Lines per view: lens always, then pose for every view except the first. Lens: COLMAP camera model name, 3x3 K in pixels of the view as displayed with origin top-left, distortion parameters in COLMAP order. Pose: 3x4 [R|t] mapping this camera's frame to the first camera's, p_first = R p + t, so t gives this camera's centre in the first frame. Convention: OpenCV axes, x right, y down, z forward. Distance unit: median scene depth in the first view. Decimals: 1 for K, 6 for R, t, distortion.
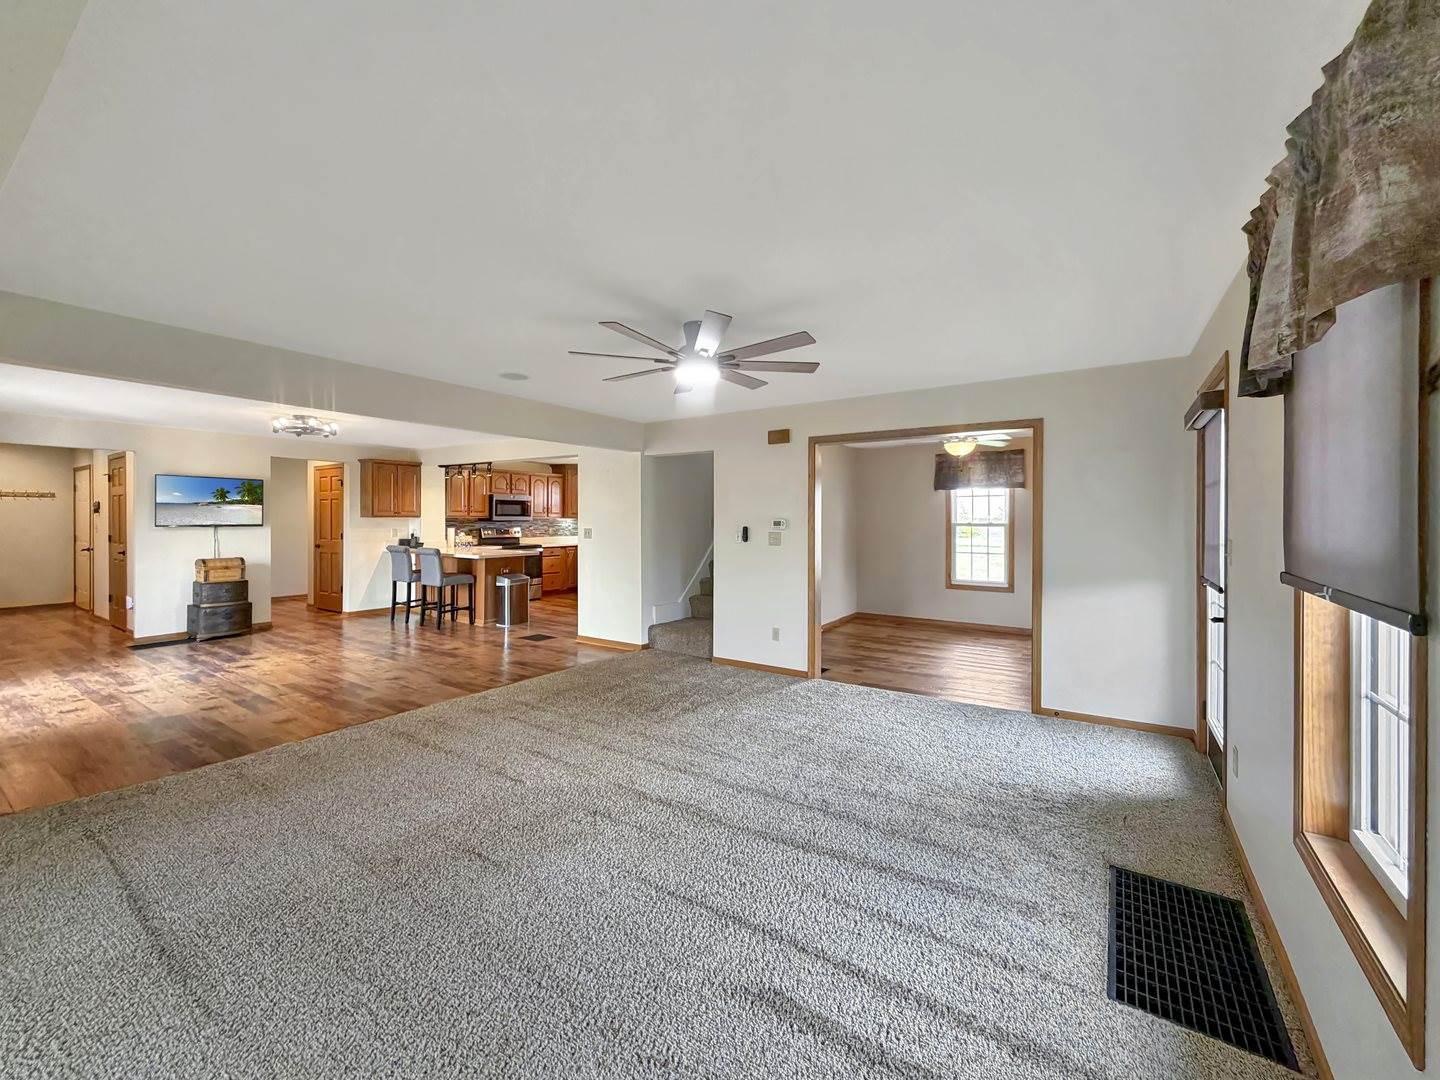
lens RADIAL K [[588.3, 0, 707.4], [0, 588.3, 511.4], [0, 0, 1]] dist [0.000154, -0.000135]
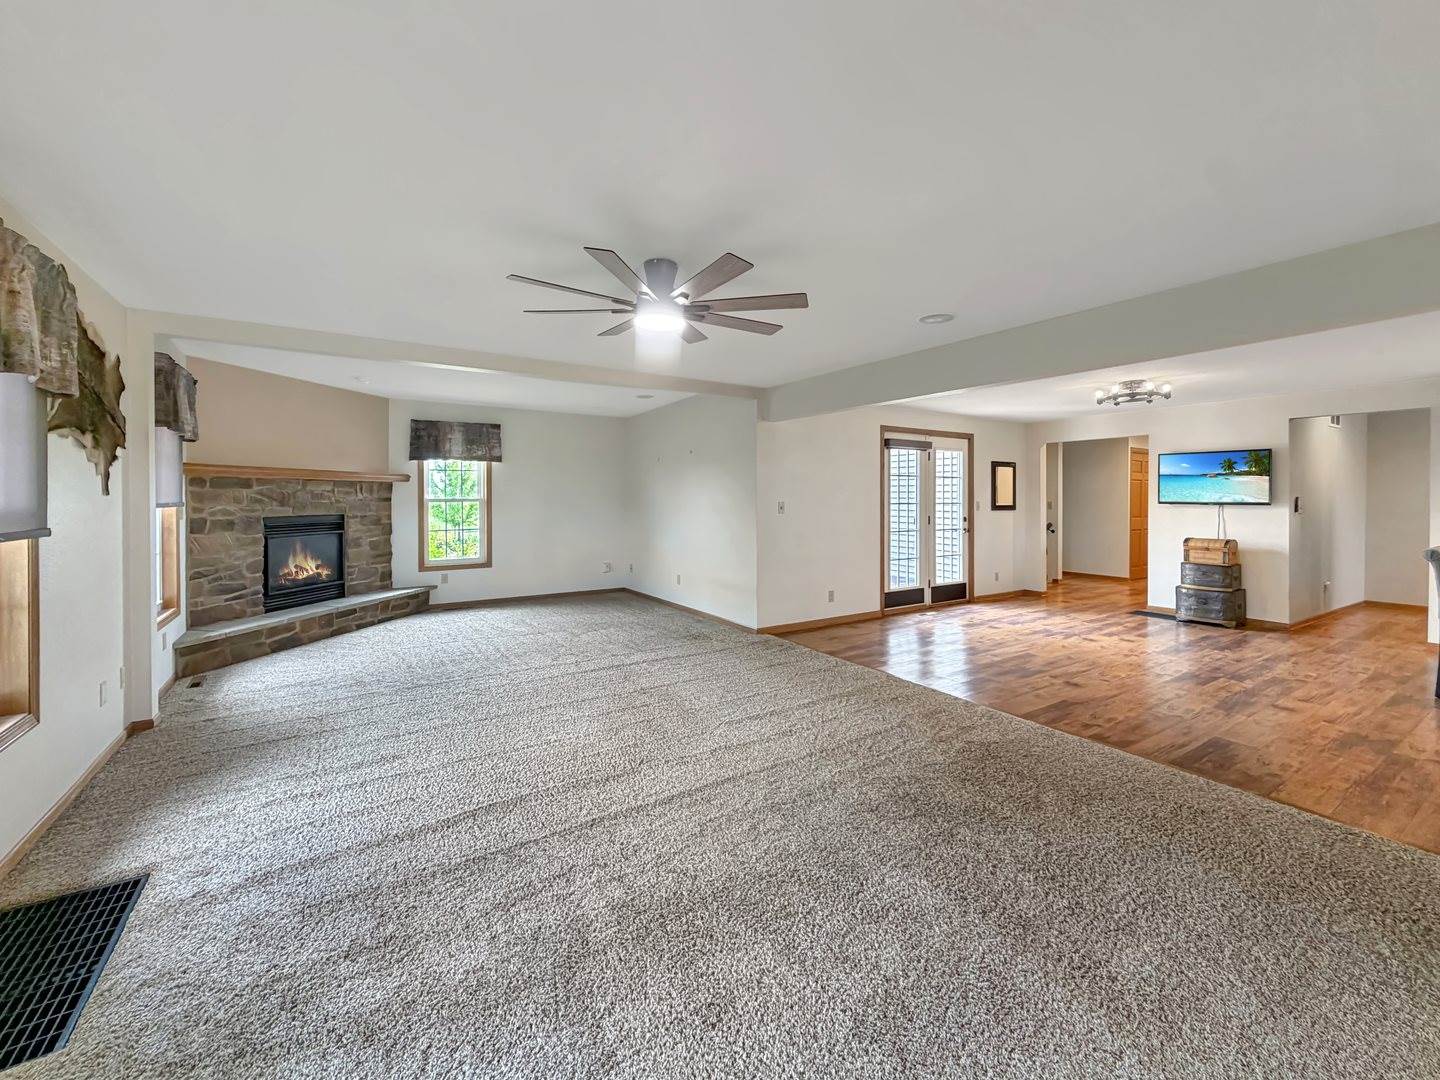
lens RADIAL K [[601.2, 0, 714.1], [0, 601.2, 500.1], [0, 0, 1]] dist [-0.000077, 0.000002]
pose [[-0.389386, 0.004838, -0.921062, 0.274738], [0.011381, 0.999935, 0.000441, 0.008164], [0.921004, -0.010311, -0.389415, 0.519859]]
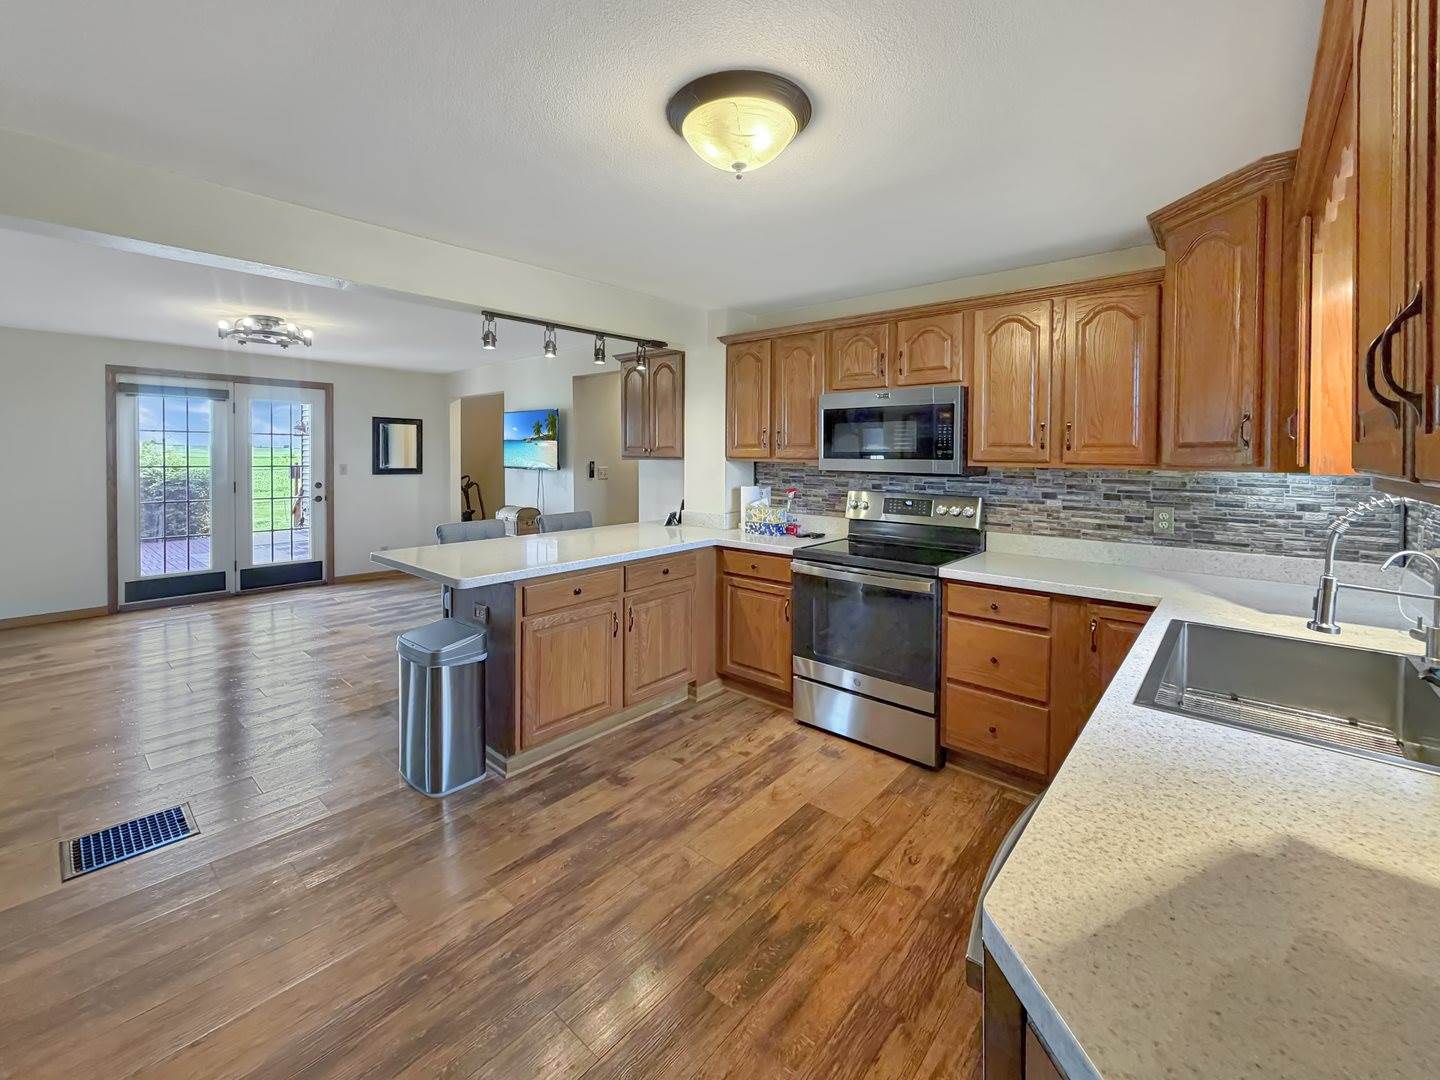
lens RADIAL K [[610.9, 0, 721.9], [0, 610.9, 455.3], [0, 0, 1]] dist [0.000441, 0.000304]
pose [[-0.112445, -0.001002, -0.993657, 0.002026], [0.004441, 0.999989, -0.001511, 0.007576], [0.993648, -0.004583, -0.112440, 1.108009]]
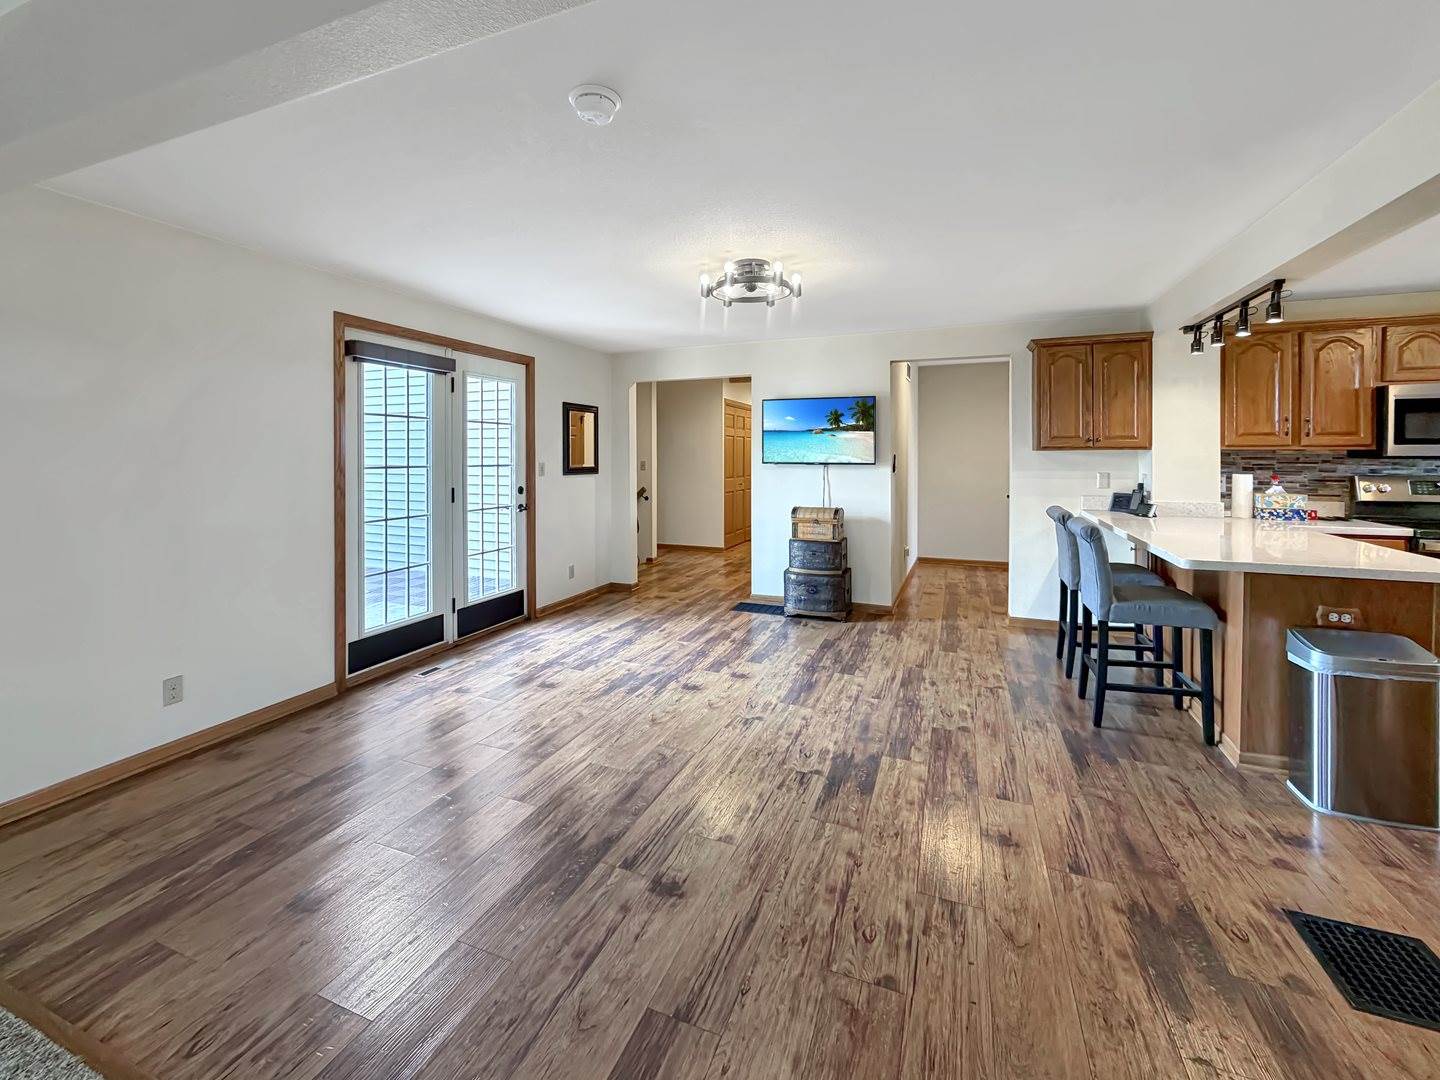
lens RADIAL K [[610.9, 0, 721.9], [0, 610.9, 455.3], [0, 0, 1]] dist [0.000441, 0.000304]
pose [[0.224242, 0.001013, -0.974533, -0.094673], [0.013653, 0.999898, 0.004181, 0.008547], [0.974438, -0.014243, 0.224205, 0.571847]]
